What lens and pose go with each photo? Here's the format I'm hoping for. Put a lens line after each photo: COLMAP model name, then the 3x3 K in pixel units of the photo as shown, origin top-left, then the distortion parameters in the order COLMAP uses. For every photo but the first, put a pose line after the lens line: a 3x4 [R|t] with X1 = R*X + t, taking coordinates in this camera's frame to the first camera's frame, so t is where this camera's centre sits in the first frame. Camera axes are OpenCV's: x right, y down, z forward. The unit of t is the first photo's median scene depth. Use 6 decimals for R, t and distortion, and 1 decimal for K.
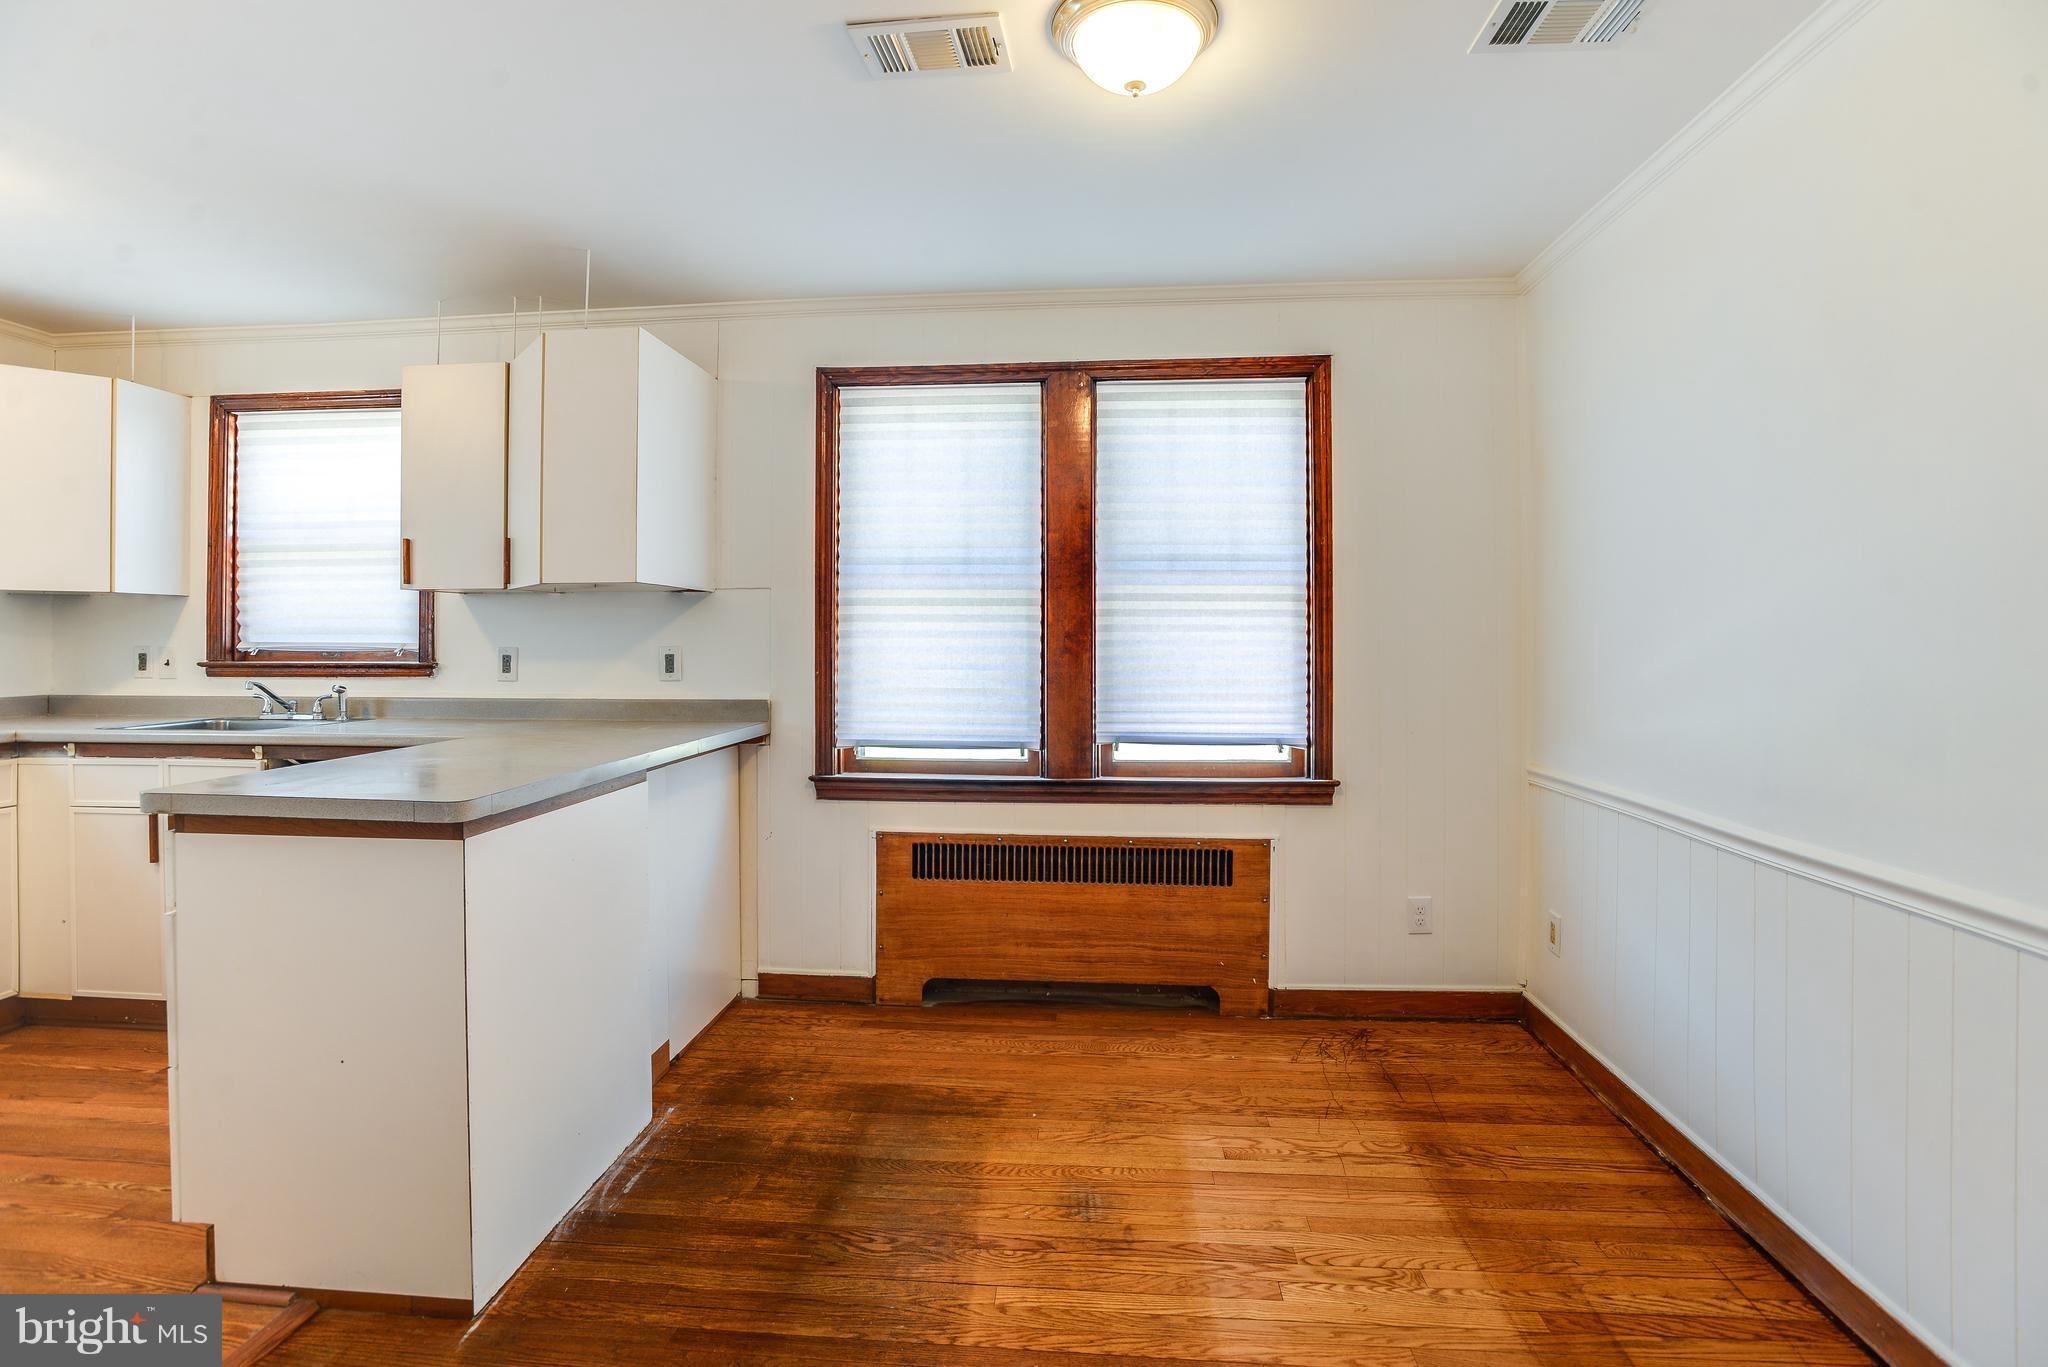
lens RADIAL K [[997.3, 0, 1062.6], [0, 997.3, 645.4], [0, 0, 1]] dist [-0.050855, 0.012261]
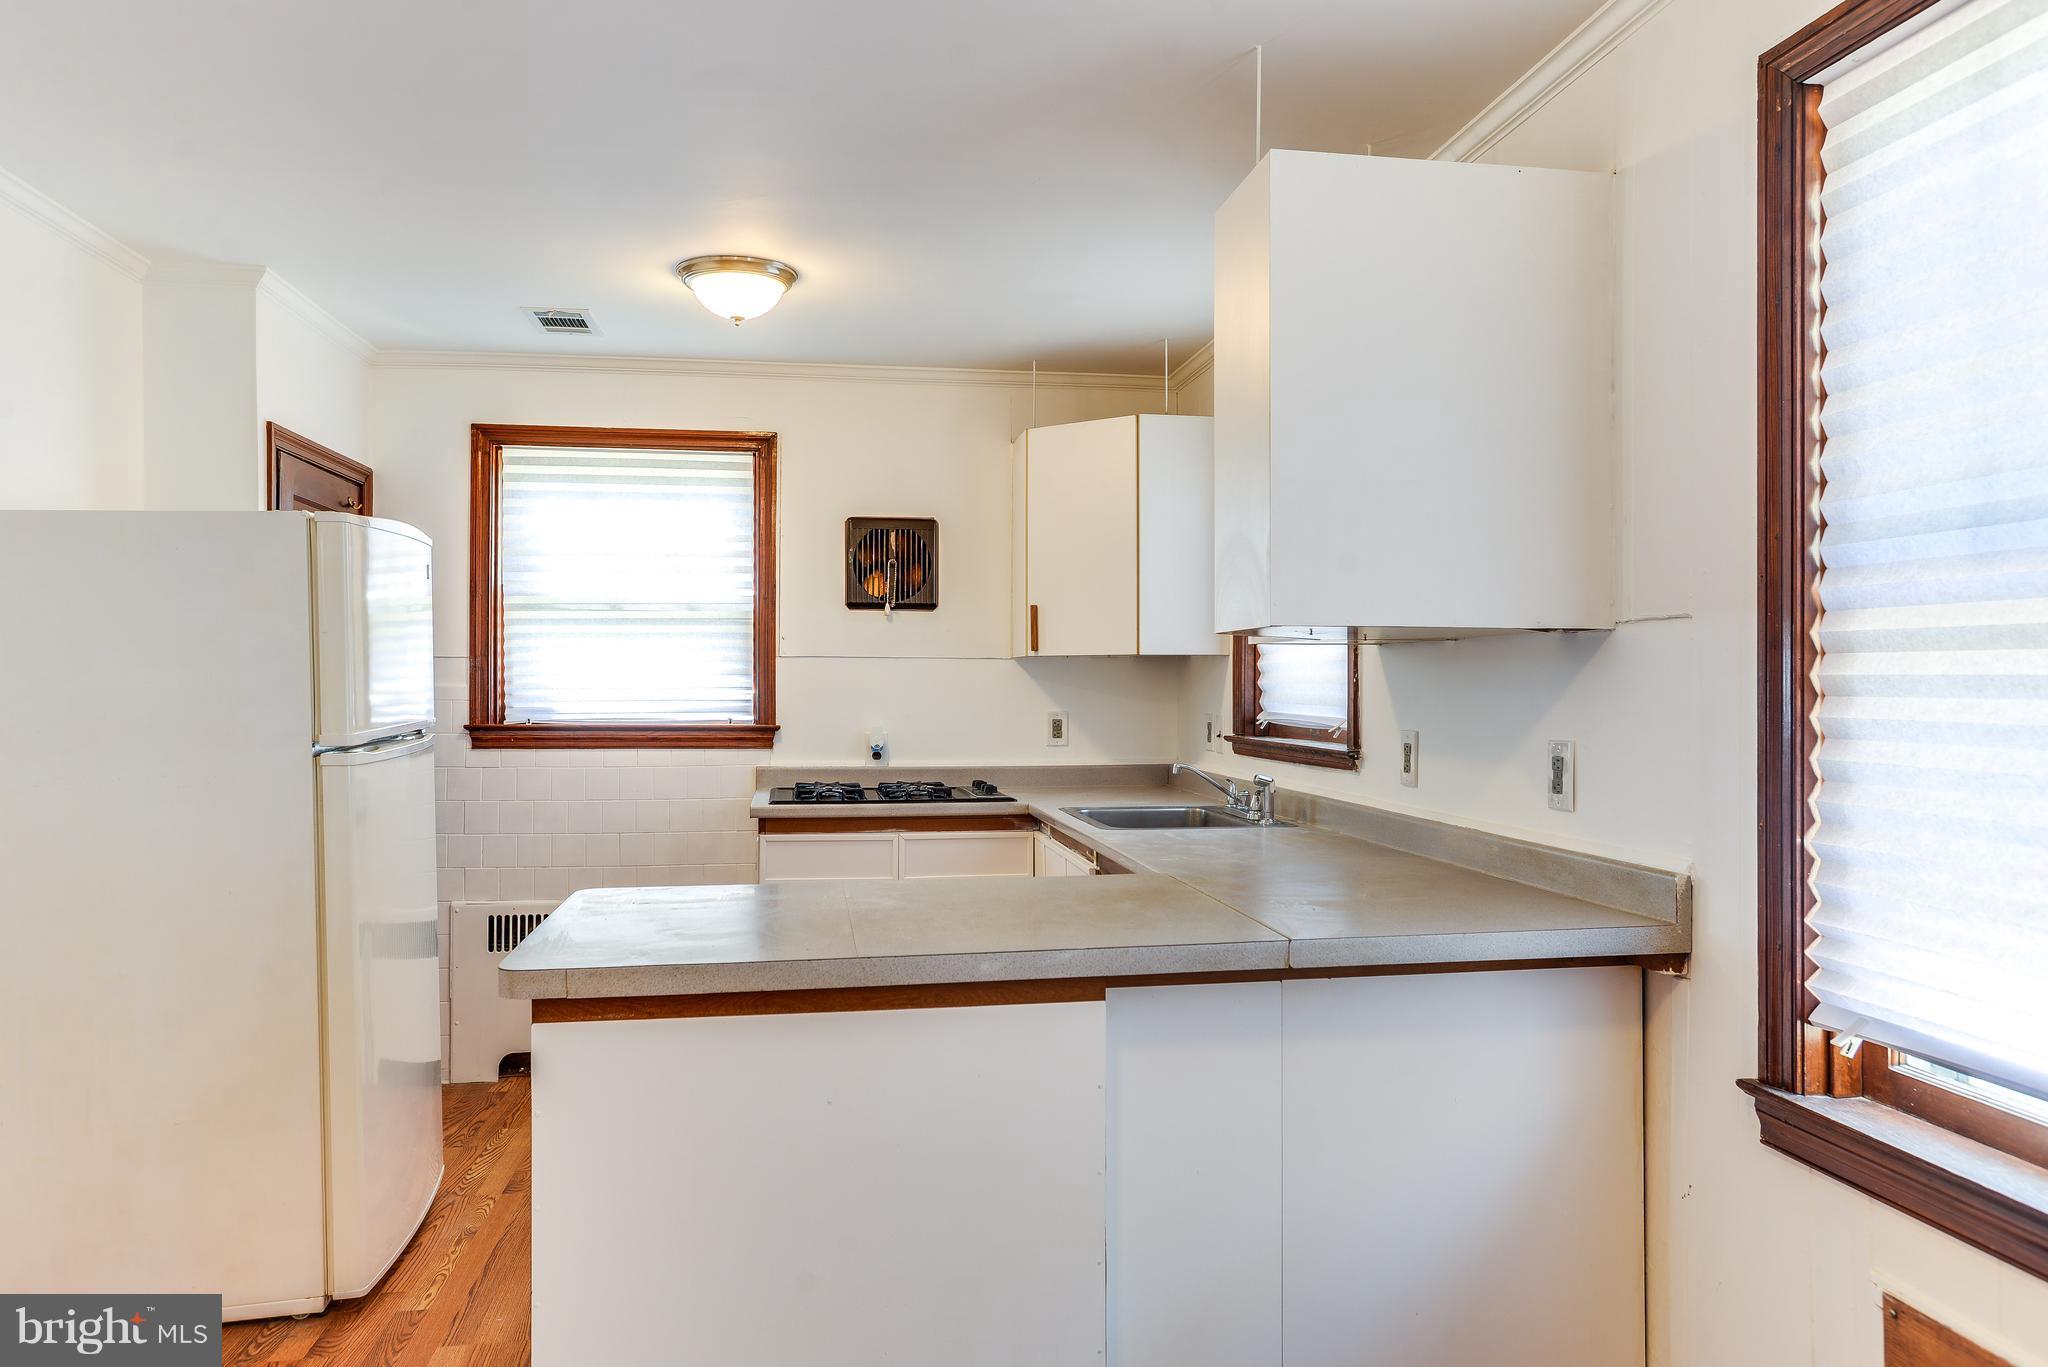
lens RADIAL K [[1389.4, 0, 996.5], [0, 1389.4, 676.6], [0, 0, 1]] dist [0.001338, 0.032257]
pose [[0.224703, -0.005149, -0.974414, 0.230590], [-0.000147, 0.999986, -0.005319, -0.028248], [0.974427, 0.001339, 0.224699, 0.577332]]
